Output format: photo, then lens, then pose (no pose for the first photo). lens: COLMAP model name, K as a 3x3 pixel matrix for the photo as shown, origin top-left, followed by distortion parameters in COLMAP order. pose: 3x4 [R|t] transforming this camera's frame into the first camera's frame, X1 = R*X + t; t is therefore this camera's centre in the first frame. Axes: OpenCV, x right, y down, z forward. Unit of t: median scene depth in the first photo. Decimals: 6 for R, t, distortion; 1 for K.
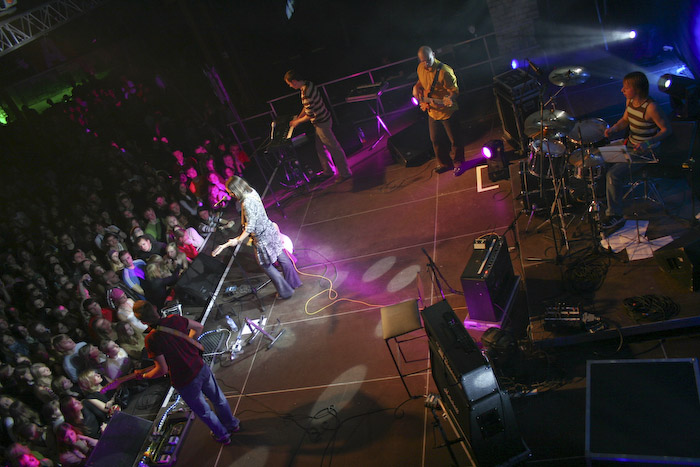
lens RADIAL K [[580.3, 0, 350.0], [0, 580.3, 233.5], [0, 0, 1]] dist [-0.009572, -0.001316]
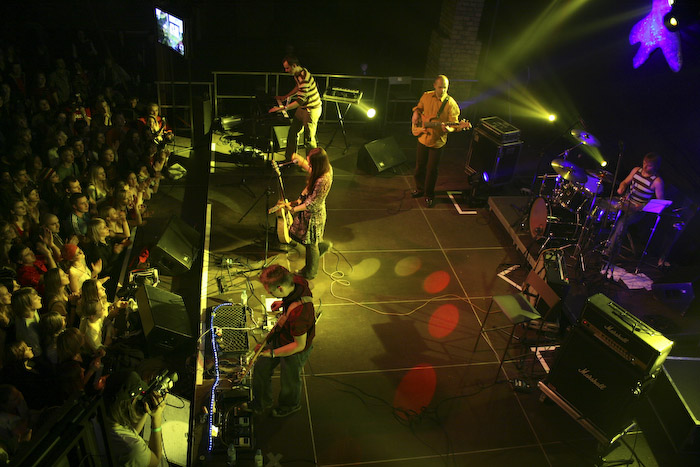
lens RADIAL K [[580.3, 0, 350.0], [0, 580.3, 233.5], [0, 0, 1]] dist [-0.009572, -0.001316]
pose [[0.834682, 0.193643, 0.515566, -0.735537], [-0.168320, 0.981049, -0.095972, 0.153546], [-0.524380, -0.006674, 0.851458, 0.201338]]
